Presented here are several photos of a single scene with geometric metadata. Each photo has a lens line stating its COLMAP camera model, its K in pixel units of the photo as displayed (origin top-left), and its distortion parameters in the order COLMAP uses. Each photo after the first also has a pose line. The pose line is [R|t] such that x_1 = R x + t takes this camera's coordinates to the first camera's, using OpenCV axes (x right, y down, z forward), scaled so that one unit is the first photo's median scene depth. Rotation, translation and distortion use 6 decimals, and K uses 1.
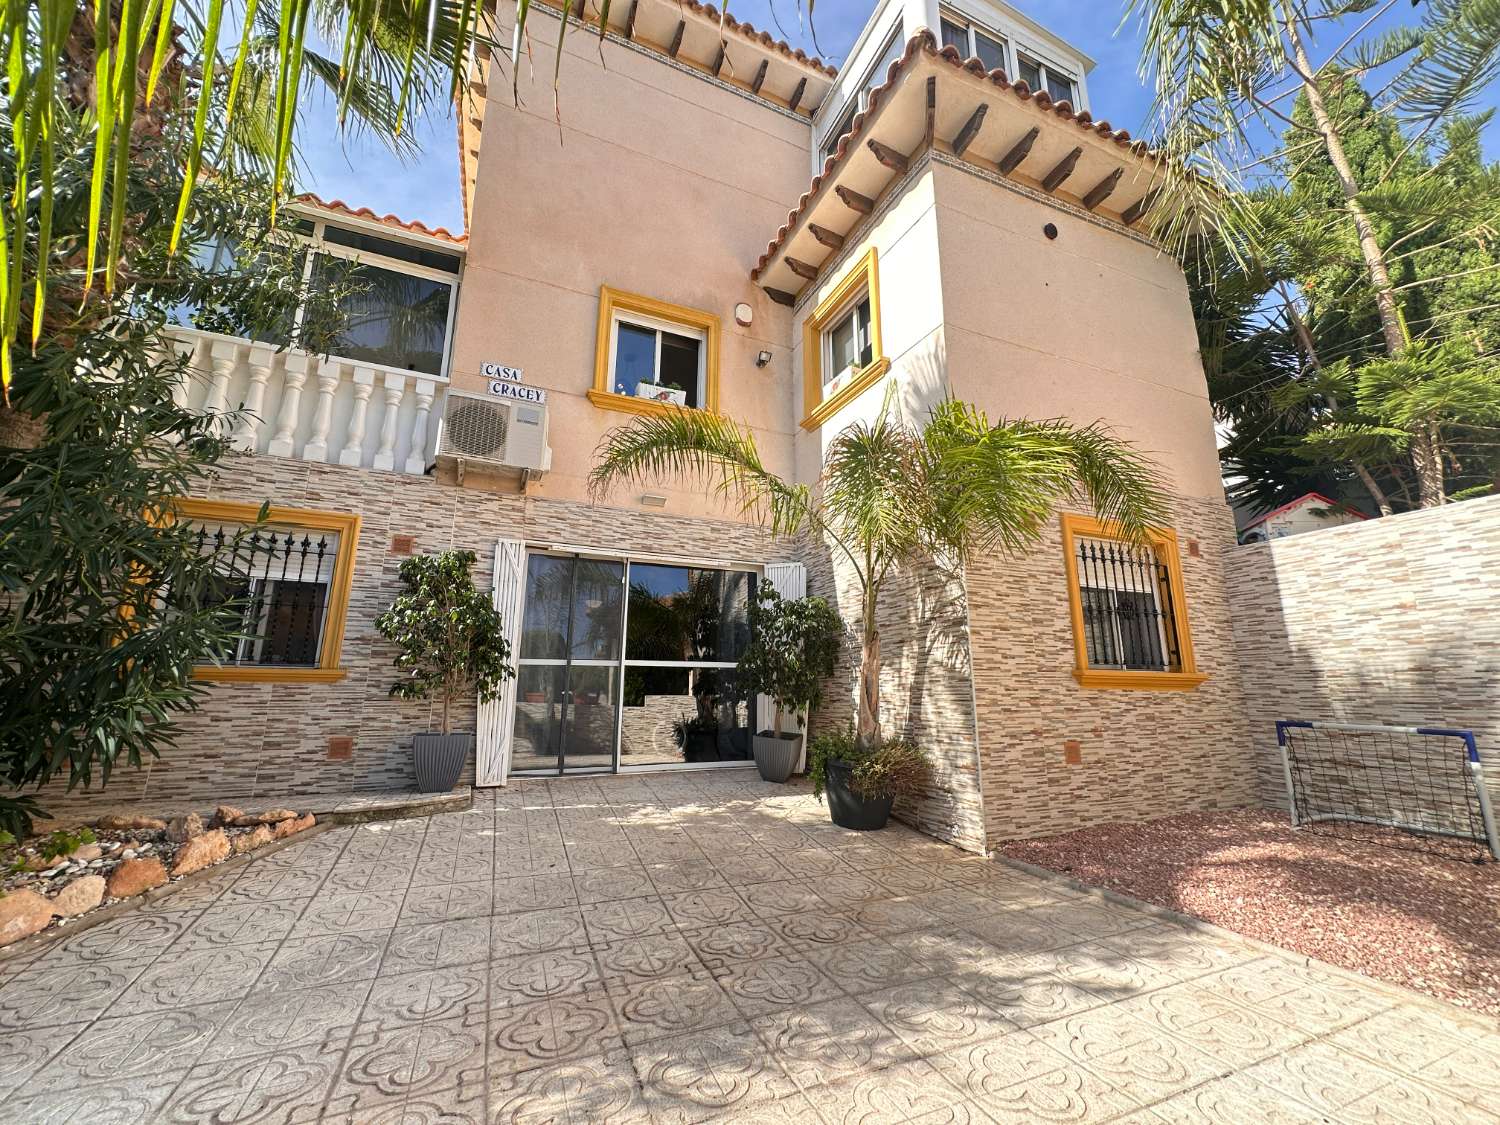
lens RADIAL K [[601.7, 0, 749.2], [0, 601.7, 559.2], [0, 0, 1]] dist [-0.000797, 0.000198]
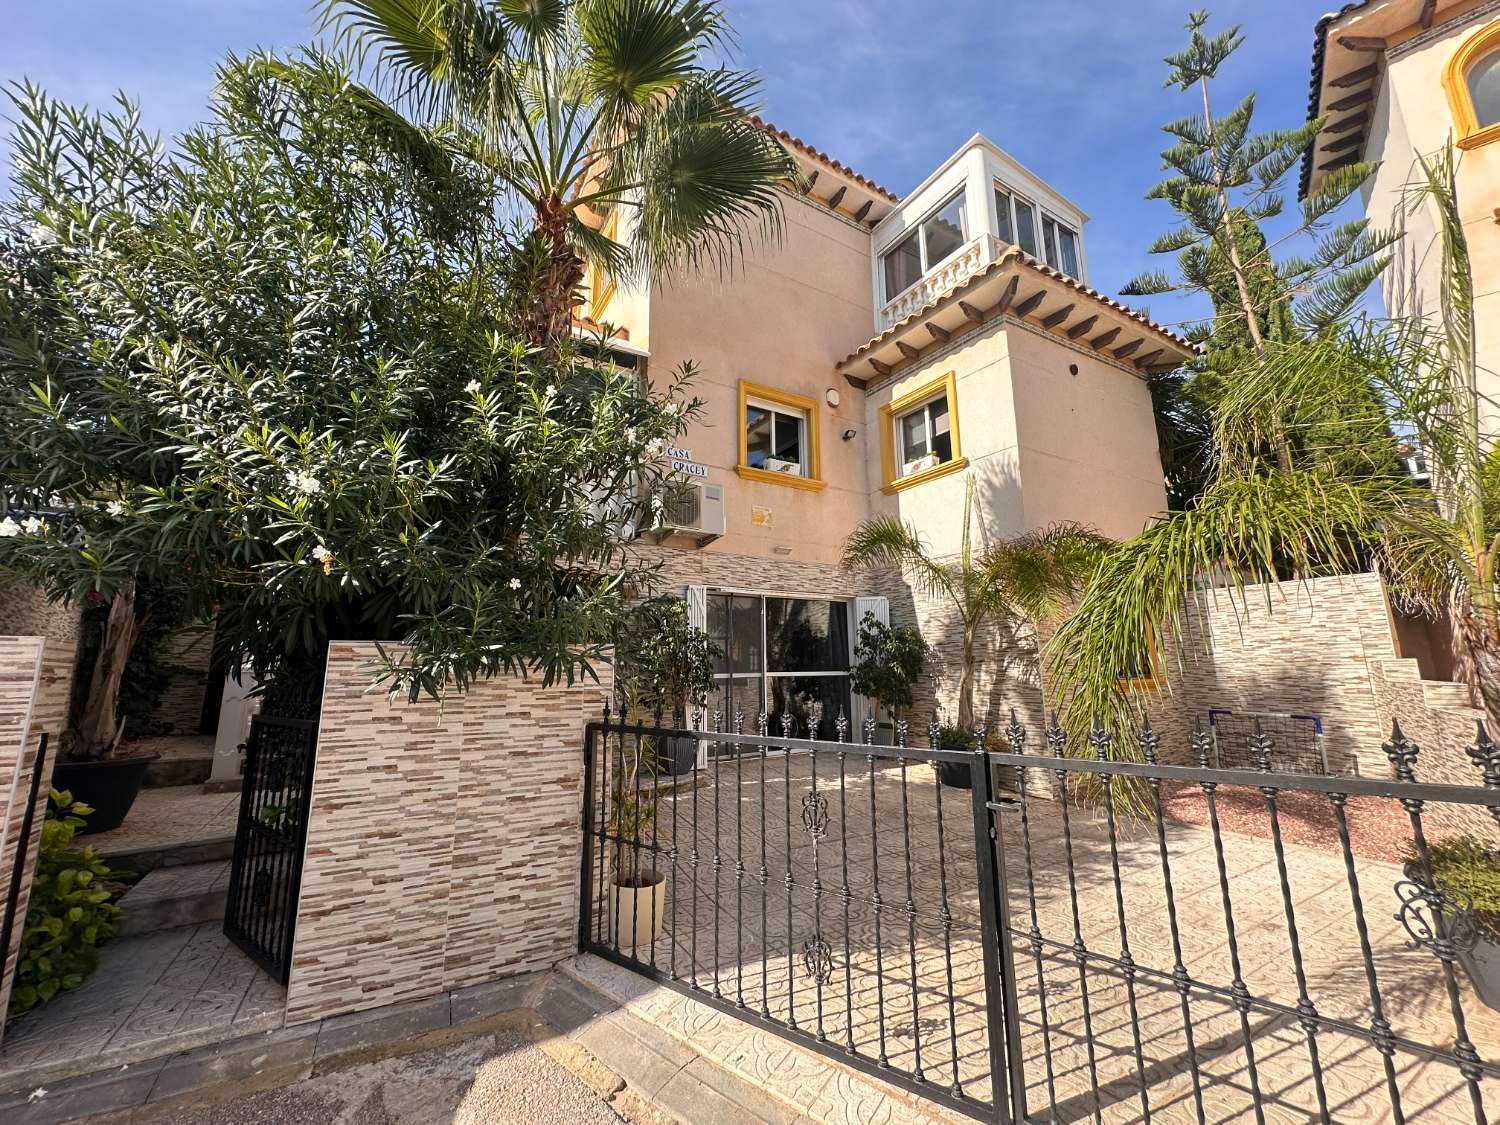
lens RADIAL K [[601.7, 0, 748.1], [0, 601.7, 561.4], [0, 0, 1]] dist [-0.000797, 0.000198]
pose [[0.990851, 0.011204, 0.134497, -0.426154], [-0.016420, 0.999153, 0.037734, -0.127115], [-0.133960, -0.039597, 0.990195, -0.305493]]
